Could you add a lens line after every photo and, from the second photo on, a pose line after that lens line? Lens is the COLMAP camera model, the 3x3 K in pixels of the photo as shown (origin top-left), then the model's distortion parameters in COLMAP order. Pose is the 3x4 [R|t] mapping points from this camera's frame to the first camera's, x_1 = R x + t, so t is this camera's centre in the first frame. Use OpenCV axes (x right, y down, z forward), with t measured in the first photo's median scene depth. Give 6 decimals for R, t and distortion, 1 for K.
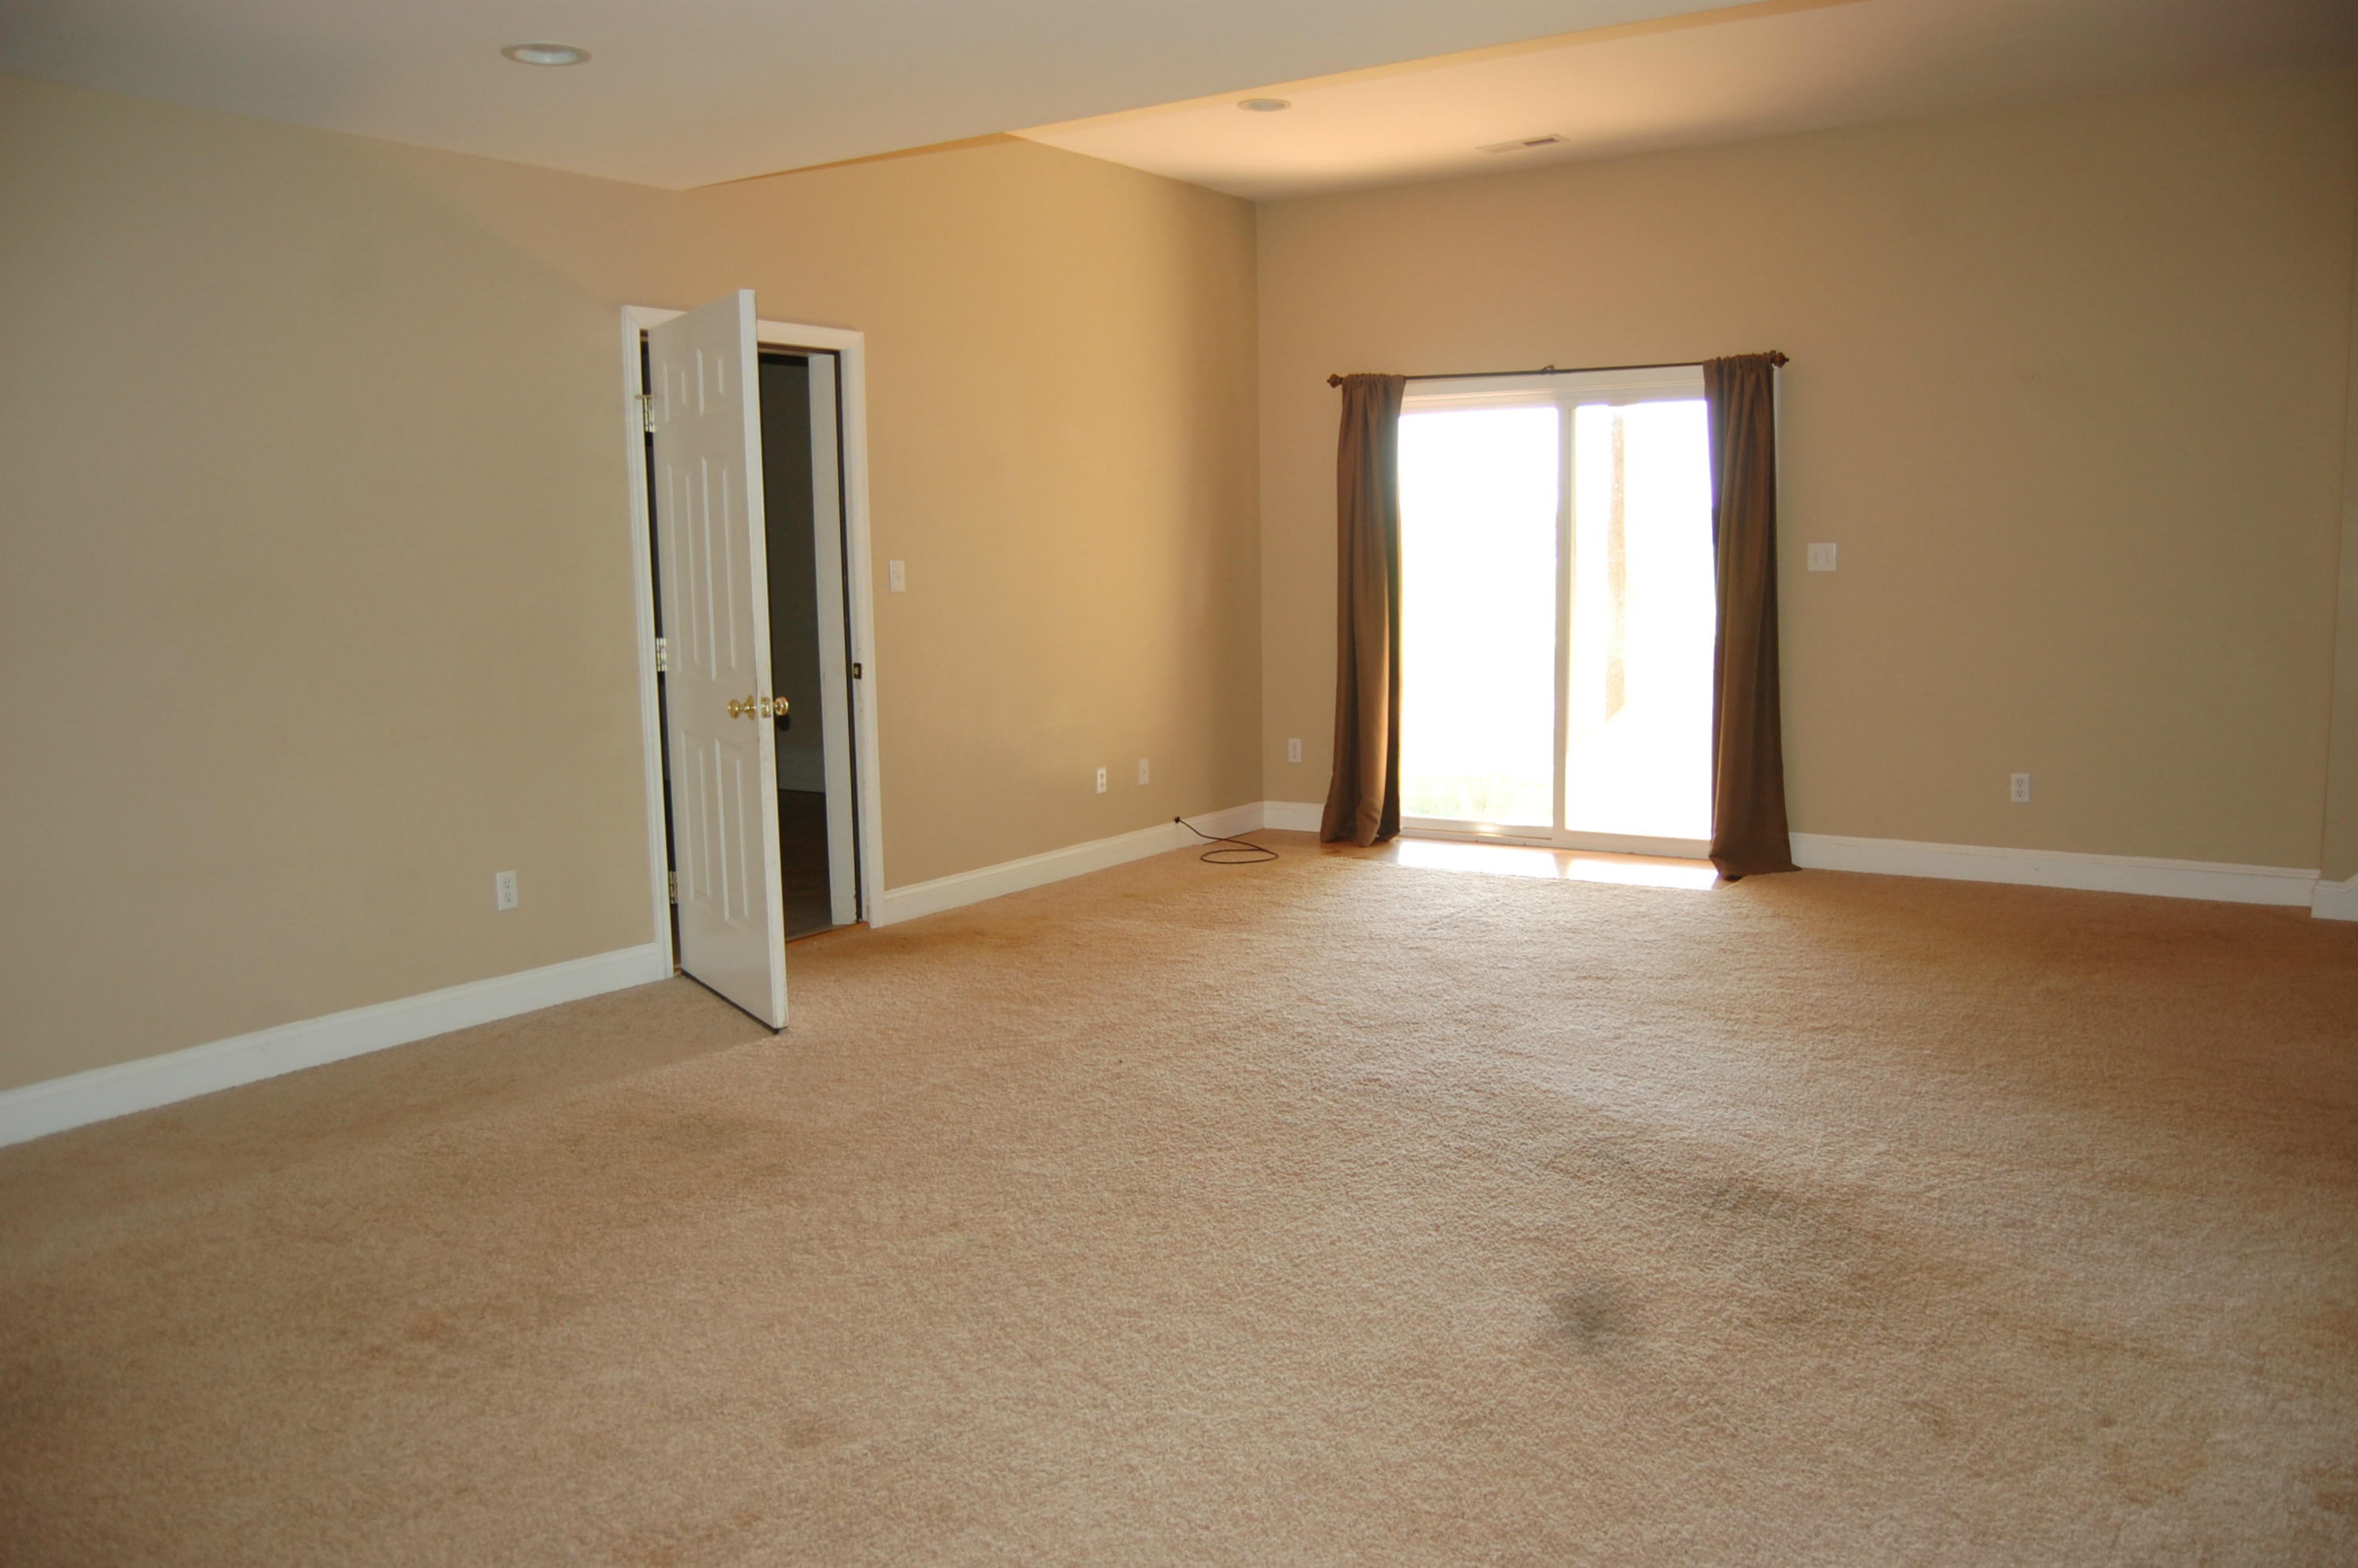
lens RADIAL K [[1878.1, 0, 1179.0], [0, 1878.1, 784.0], [0, 0, 1]] dist [-0.070837, 0.000321]
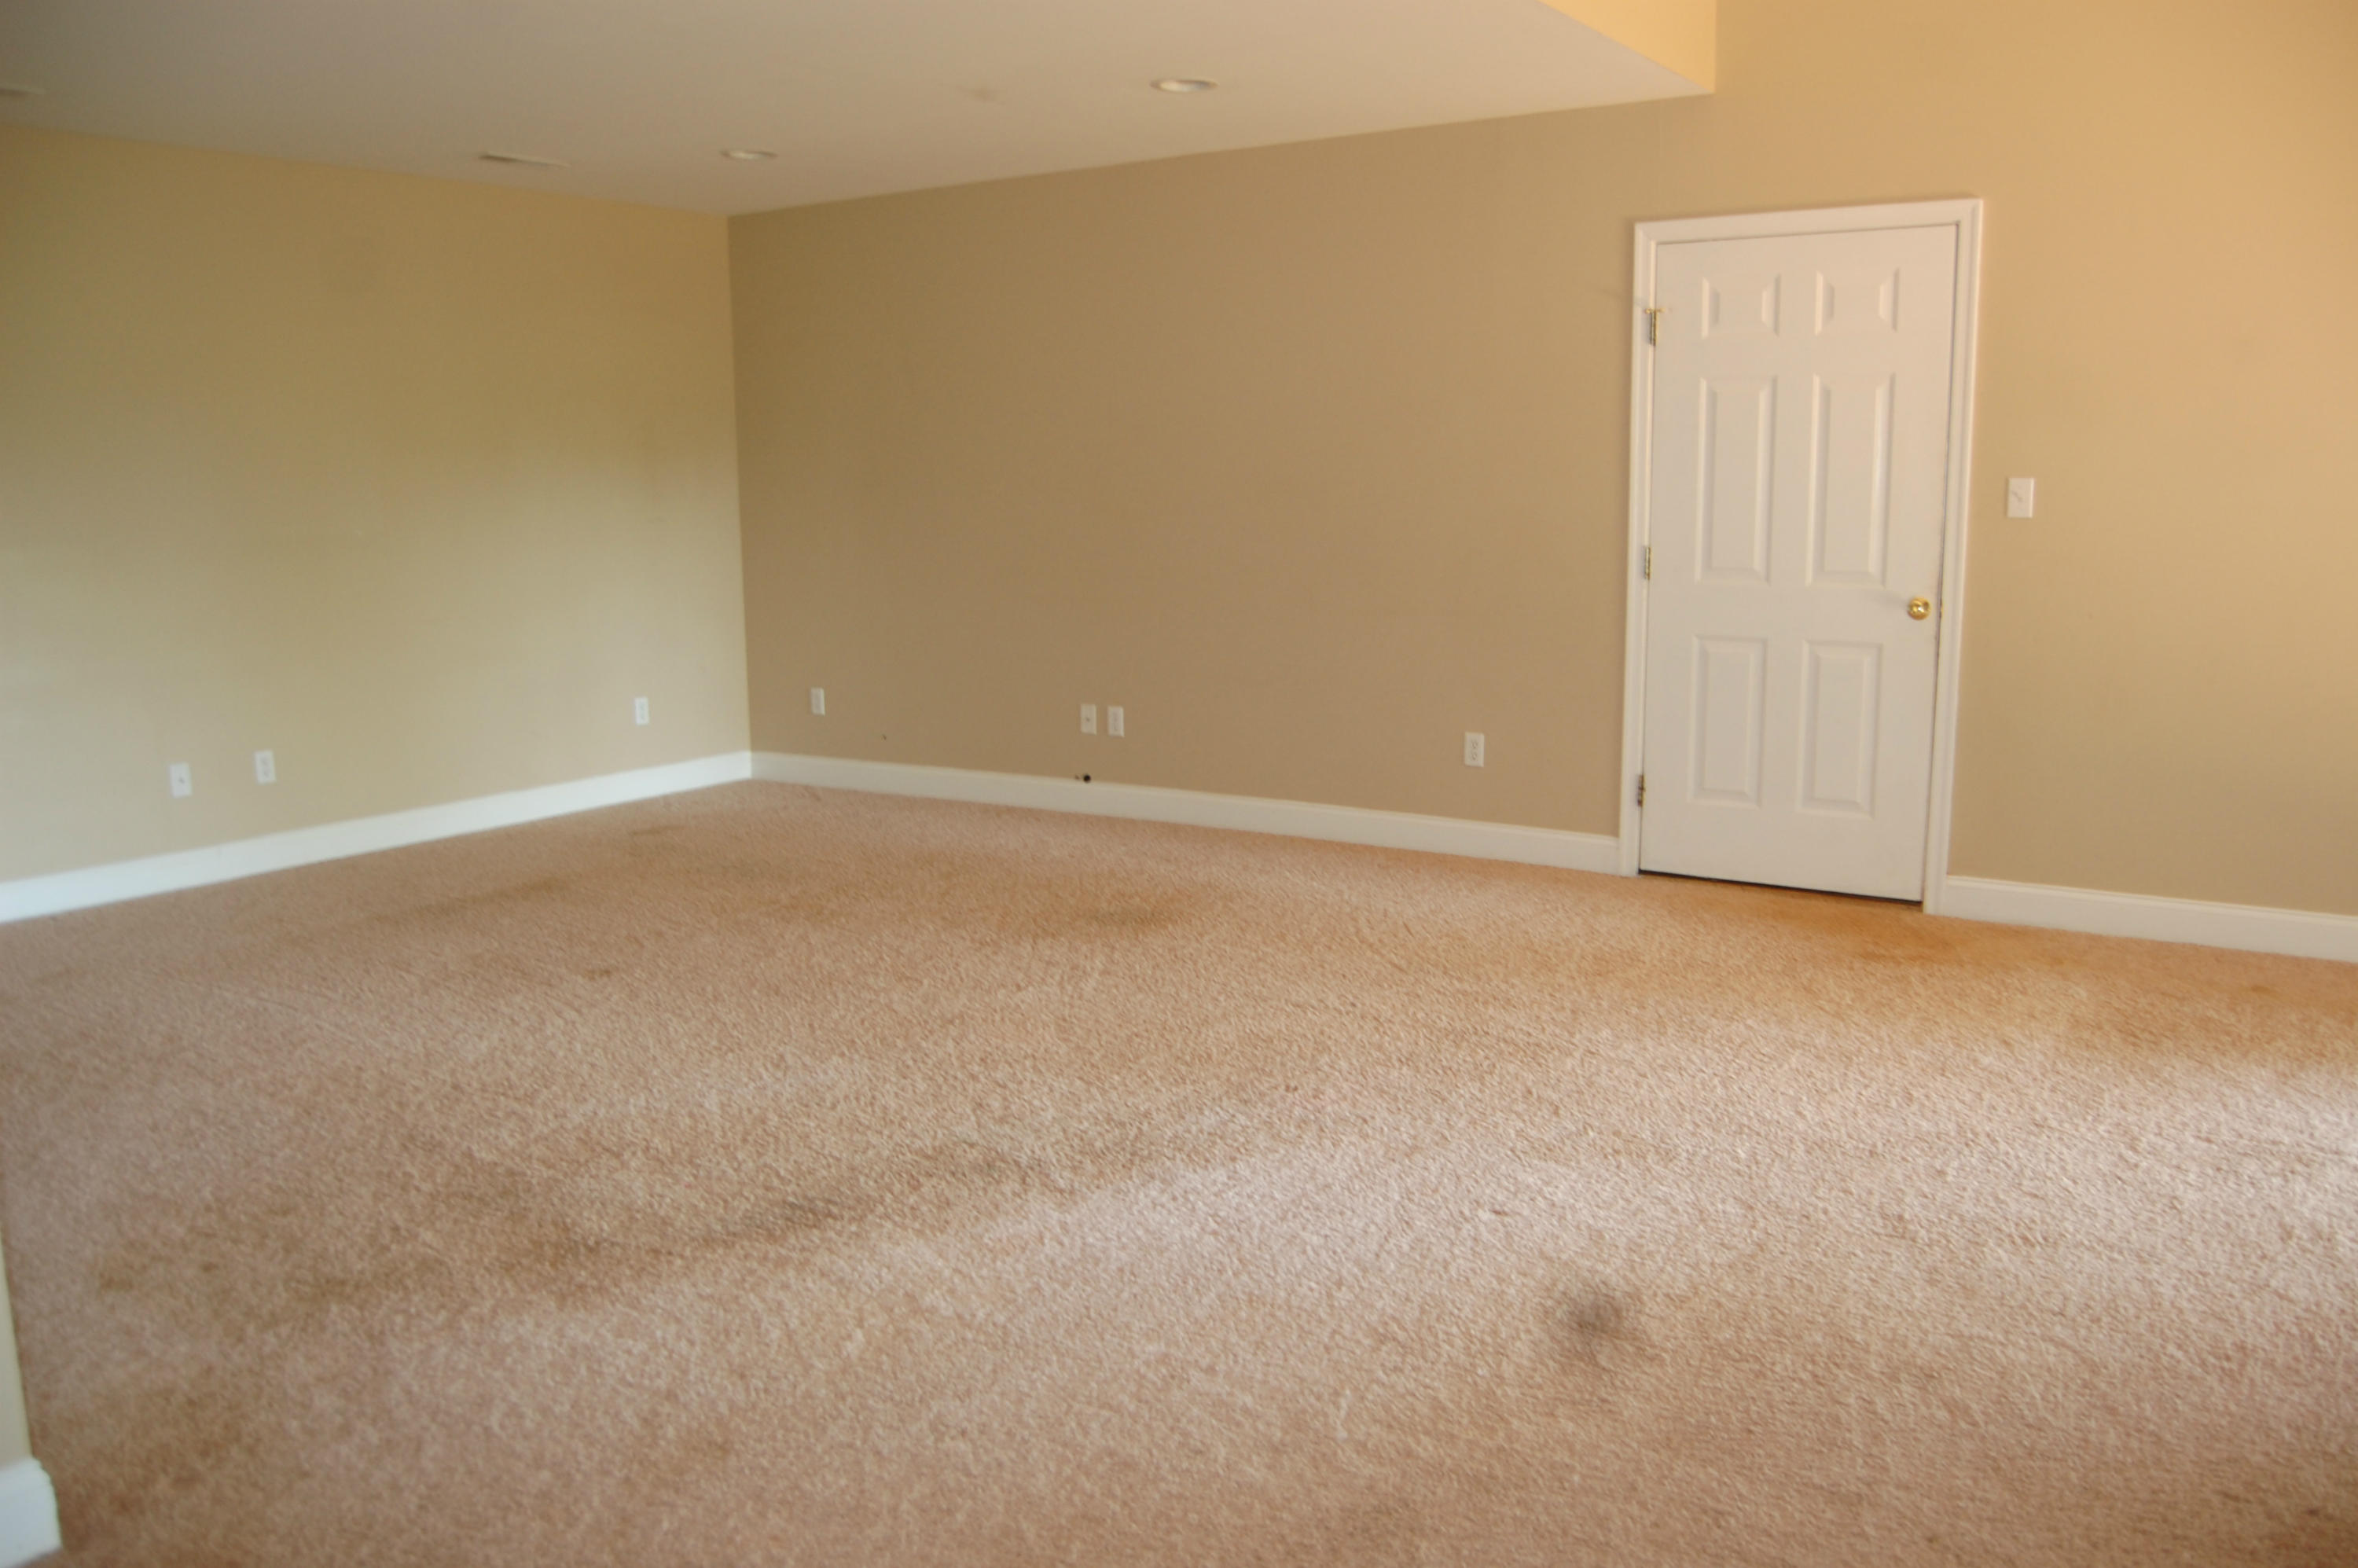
lens RADIAL K [[1878.1, 0, 1179.0], [0, 1878.1, 784.0], [0, 0, 1]] dist [-0.070837, 0.000321]
pose [[-0.004248, 0.180904, -0.983492, 0.842046], [-0.121089, 0.976170, 0.180080, -0.116817], [0.992633, 0.119855, 0.017758, 0.835768]]
